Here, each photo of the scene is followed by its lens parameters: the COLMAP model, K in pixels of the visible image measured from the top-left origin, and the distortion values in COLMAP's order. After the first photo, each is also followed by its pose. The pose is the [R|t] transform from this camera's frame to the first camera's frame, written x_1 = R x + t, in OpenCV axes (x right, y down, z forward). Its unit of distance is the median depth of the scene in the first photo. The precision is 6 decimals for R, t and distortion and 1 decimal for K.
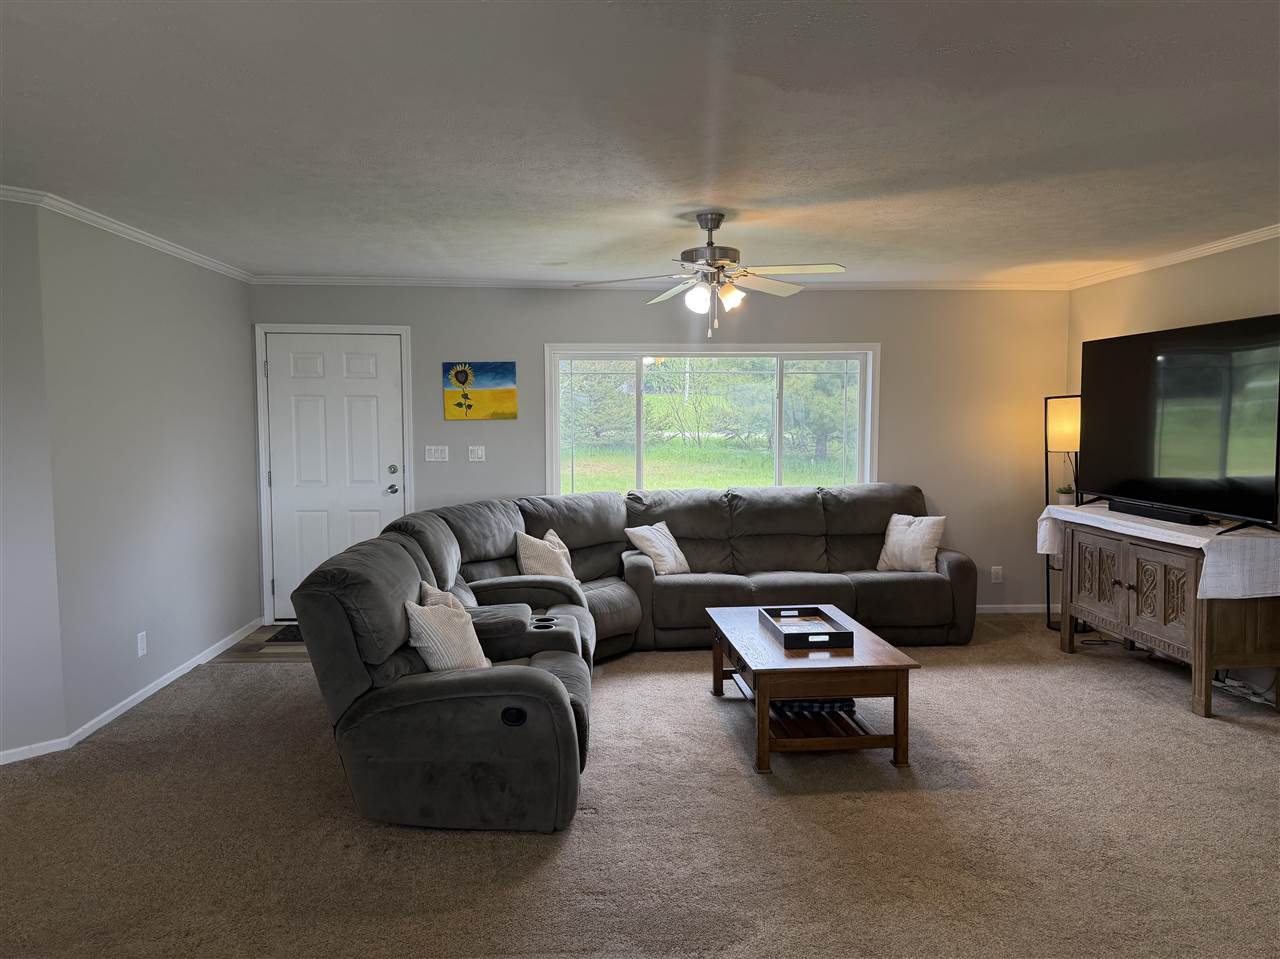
lens RADIAL K [[905.5, 0, 640.0], [0, 905.5, 479.5], [0, 0, 1]] dist [0.114511, -0.171256]
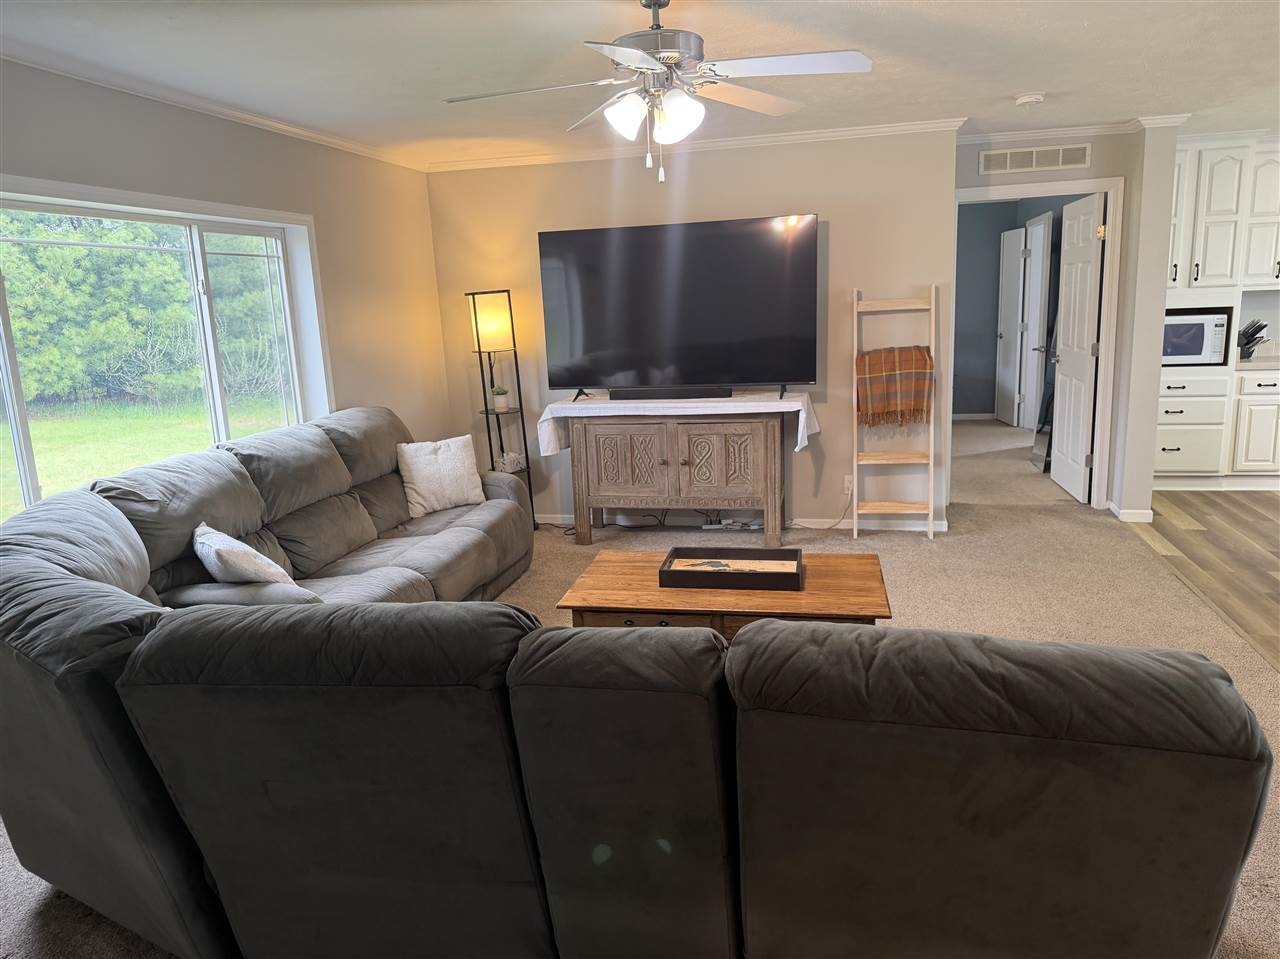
lens RADIAL K [[895.4, 0, 639.5], [0, 895.4, 503.0], [0, 0, 1]] dist [0.104526, -0.103014]
pose [[0.285358, -0.220659, 0.932674, -0.421436], [0.111239, 0.974184, 0.196446, -0.045212], [-0.951944, 0.047693, 0.302537, 0.604986]]
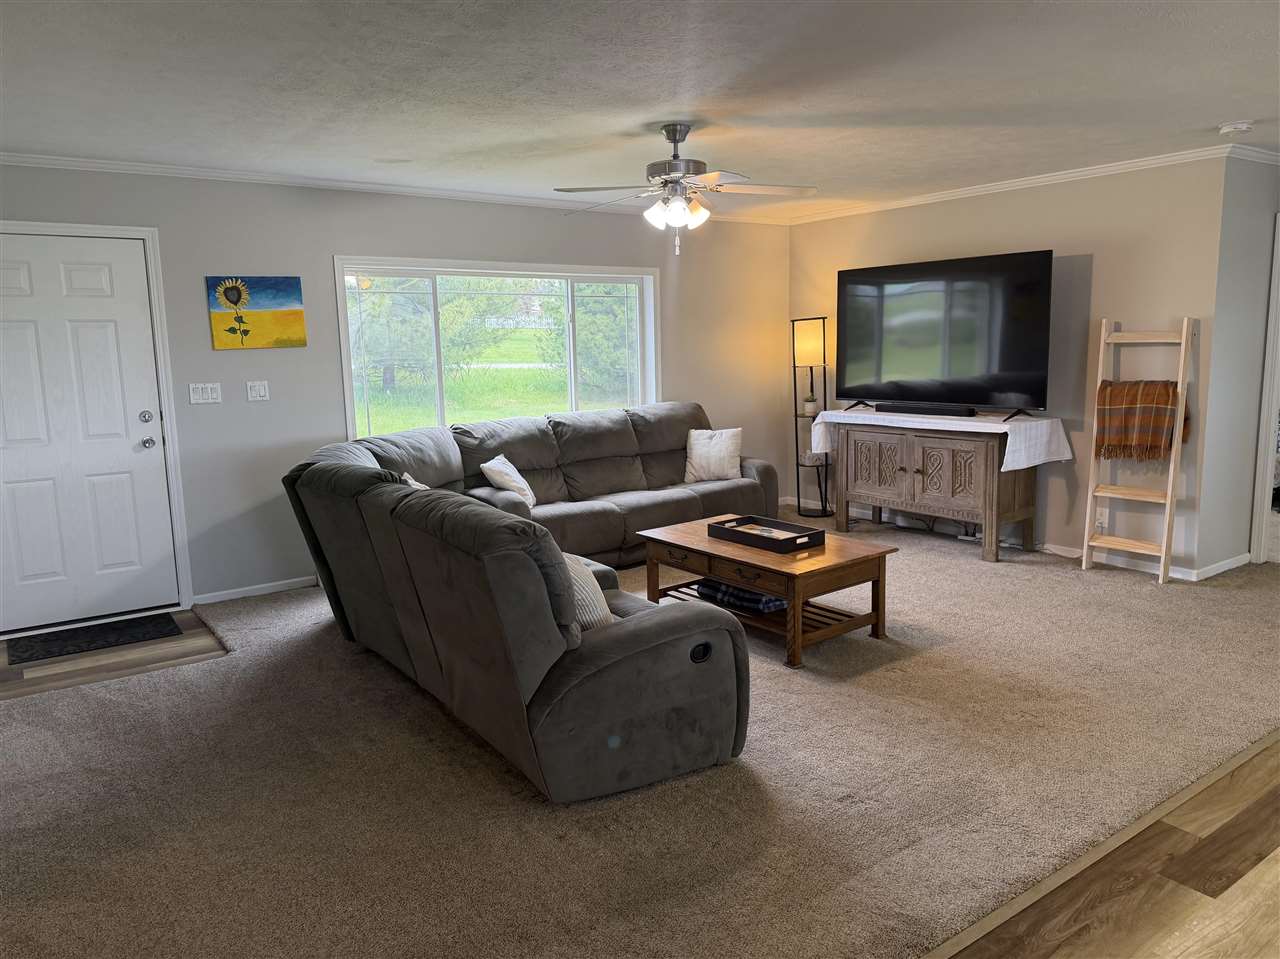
lens RADIAL K [[905.5, 0, 640.0], [0, 905.5, 479.5], [0, 0, 1]] dist [0.114511, -0.171256]
pose [[0.841347, -0.098750, 0.531398, -0.368551], [0.058357, 0.994017, 0.092325, -0.006535], [-0.537336, -0.046667, 0.842076, 0.133592]]
